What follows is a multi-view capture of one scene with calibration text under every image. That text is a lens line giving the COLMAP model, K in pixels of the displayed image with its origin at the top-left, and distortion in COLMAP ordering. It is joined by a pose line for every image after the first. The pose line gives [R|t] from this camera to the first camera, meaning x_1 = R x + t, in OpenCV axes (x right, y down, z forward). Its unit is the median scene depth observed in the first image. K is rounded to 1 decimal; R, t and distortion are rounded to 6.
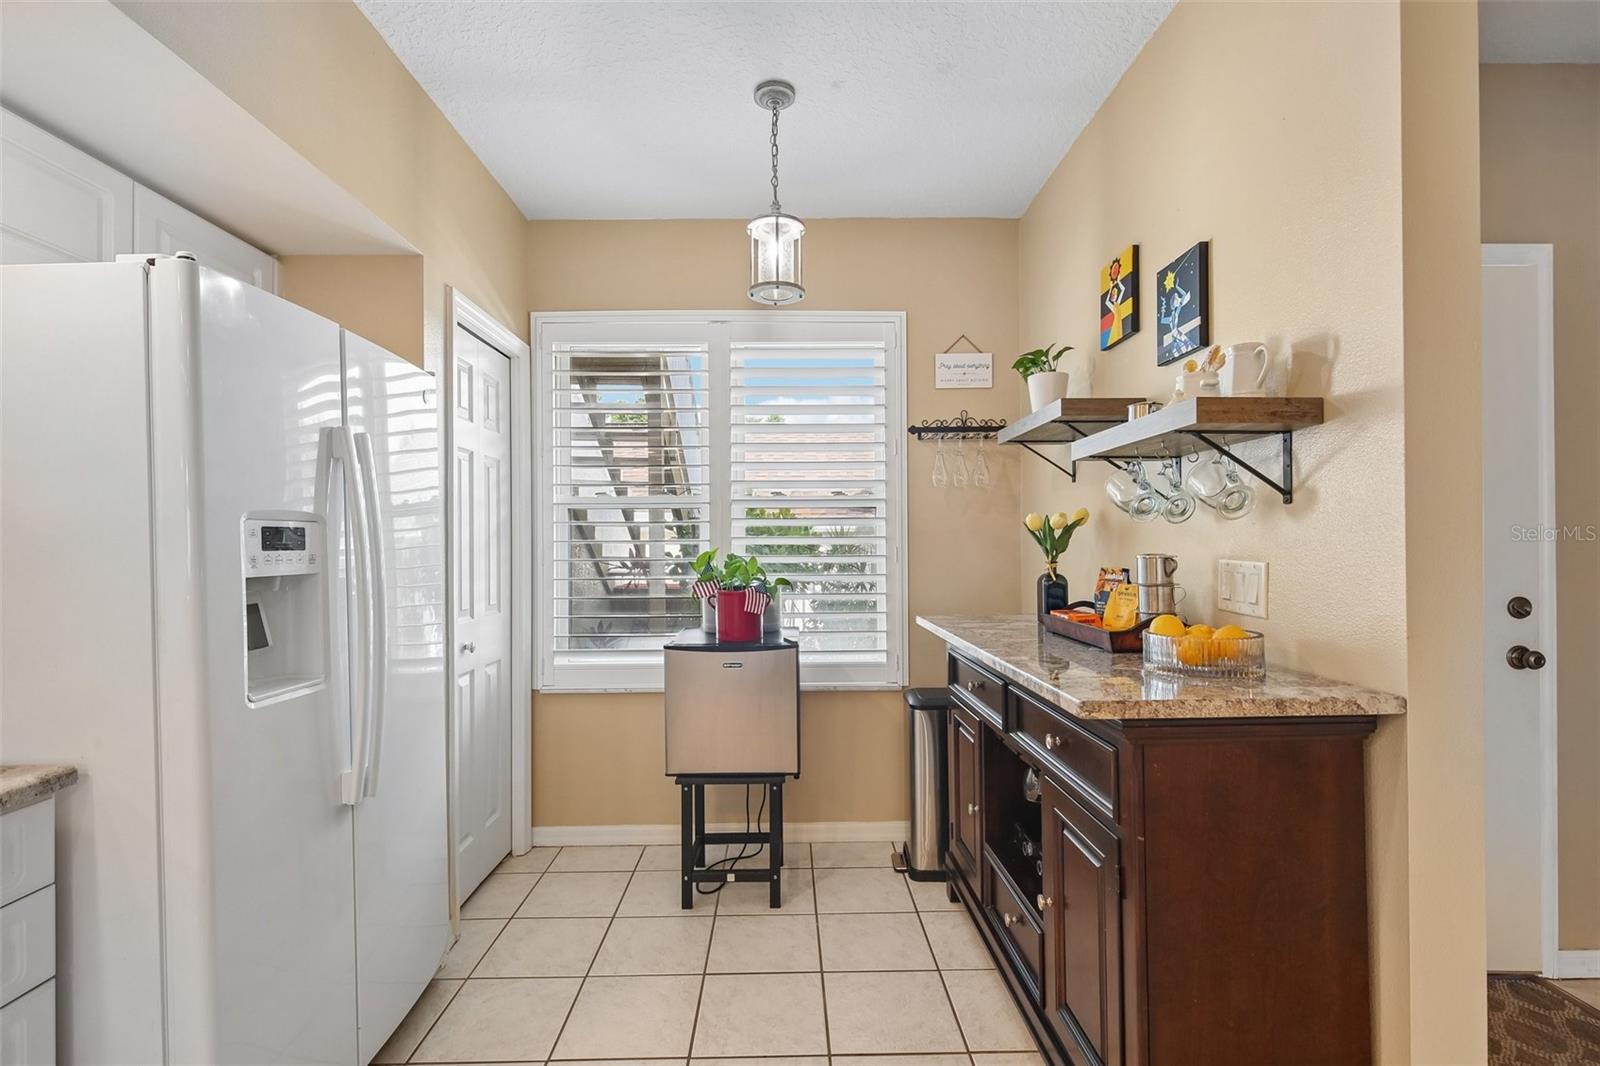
lens RADIAL K [[731.4, 0, 793.0], [0, 731.4, 534.8], [0, 0, 1]] dist [0.003591, 0.000229]
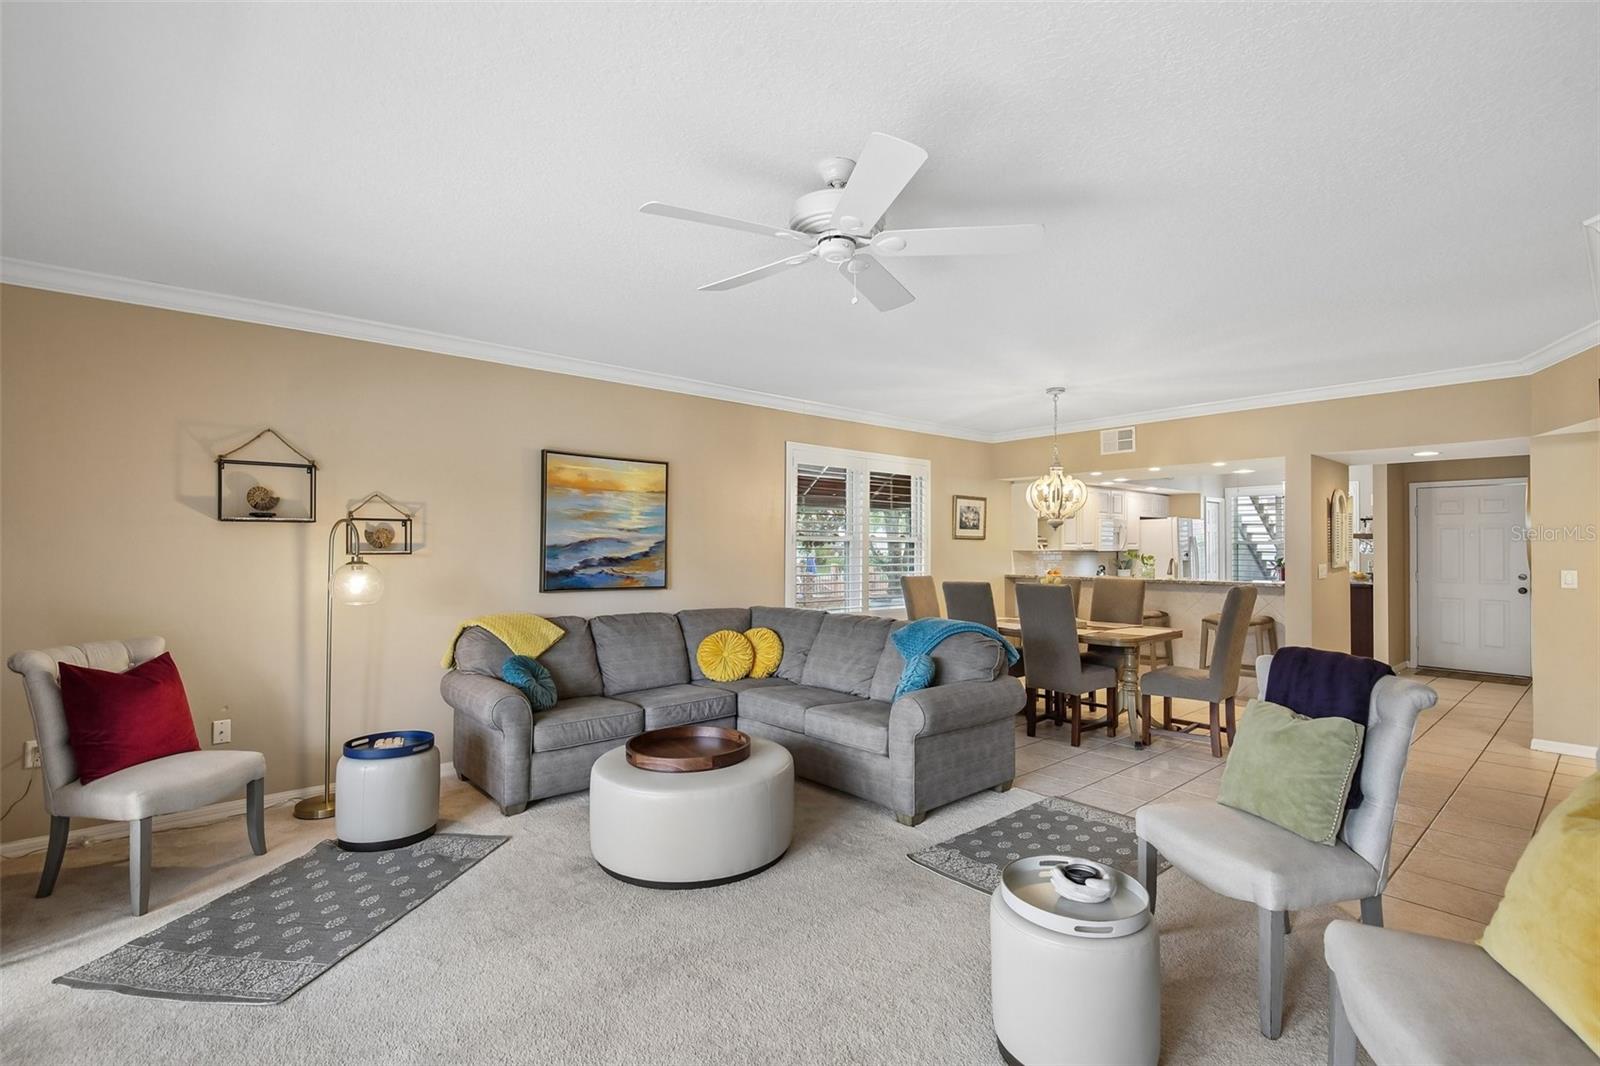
lens RADIAL K [[726.6, 0, 798.7], [0, 726.6, 538.8], [0, 0, 1]] dist [0.001826, -0.000337]
pose [[0.655591, -0.003544, -0.755108, 1.355787], [0.002386, 0.999994, -0.002622, -0.090952], [0.755112, -0.000083, 0.655596, -4.100375]]
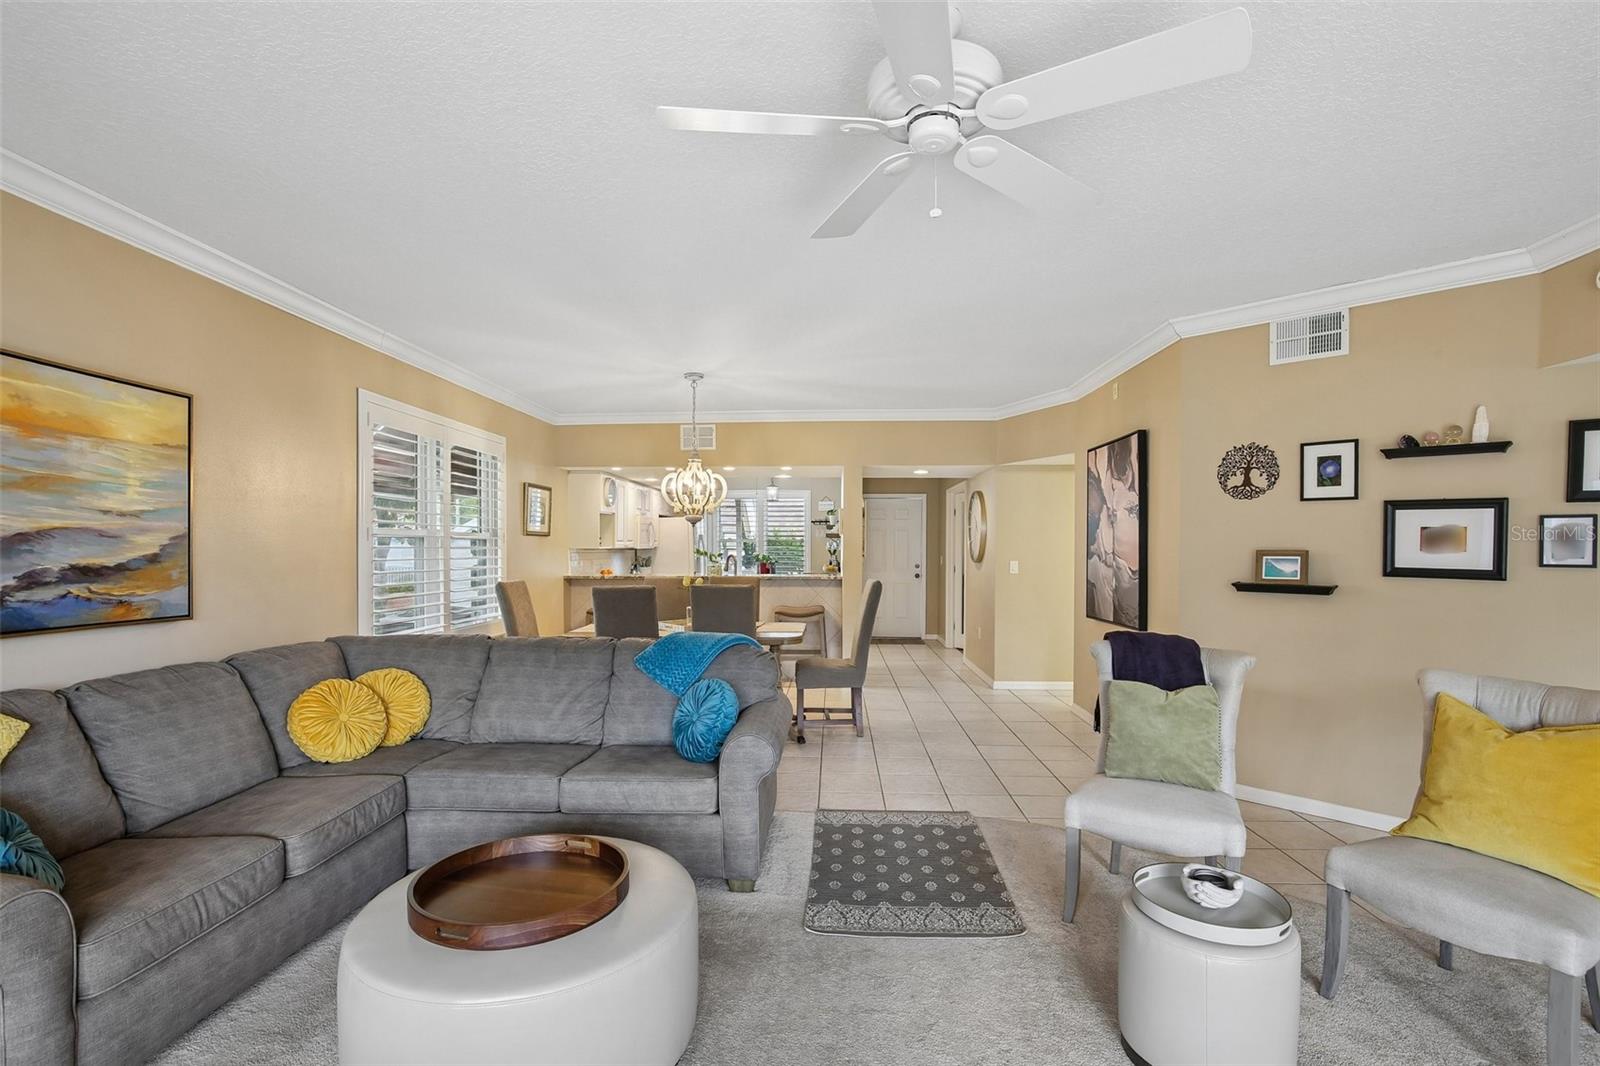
lens RADIAL K [[745.7, 0, 795.0], [0, 745.7, 557.0], [0, 0, 1]] dist [-0.022132, 0.000993]
pose [[0.998340, 0.006793, -0.057186, 0.435443], [-0.005355, 0.999666, 0.025267, -0.089930], [0.057339, -0.024919, 0.998044, -4.163970]]
